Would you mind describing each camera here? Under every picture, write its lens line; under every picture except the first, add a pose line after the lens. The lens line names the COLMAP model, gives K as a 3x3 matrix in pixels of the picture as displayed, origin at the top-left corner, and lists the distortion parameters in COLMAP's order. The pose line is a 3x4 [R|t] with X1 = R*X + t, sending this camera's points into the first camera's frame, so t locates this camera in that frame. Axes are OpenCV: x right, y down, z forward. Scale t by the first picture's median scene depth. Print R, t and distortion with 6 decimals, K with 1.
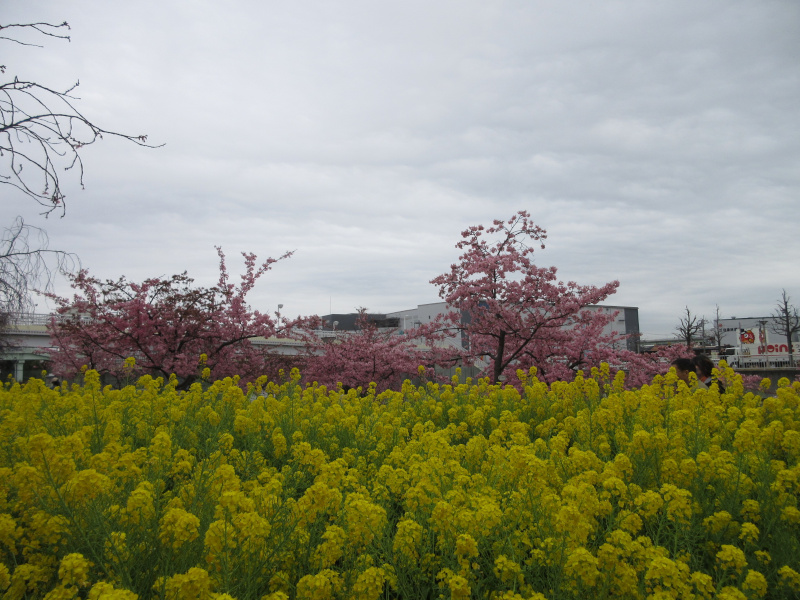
lens RADIAL K [[591.9, 0, 397.3], [0, 591.9, 298.1], [0, 0, 1]] dist [0.000158, -0.000713]
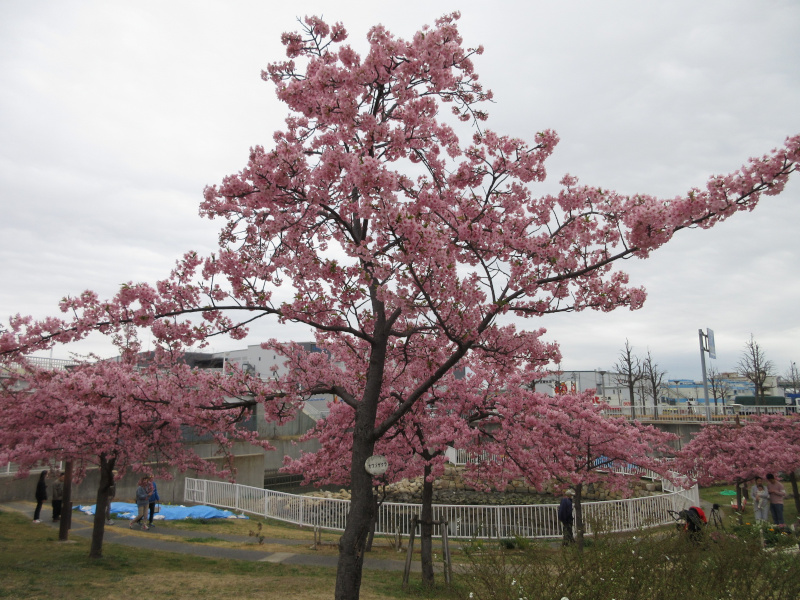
lens RADIAL K [[591.9, 0, 397.3], [0, 591.9, 298.1], [0, 0, 1]] dist [0.000158, -0.000713]
pose [[0.960547, 0.068628, 0.269518, 0.090158], [-0.047960, 0.995433, -0.082544, 0.067580], [-0.273952, 0.066362, 0.959451, 0.655504]]
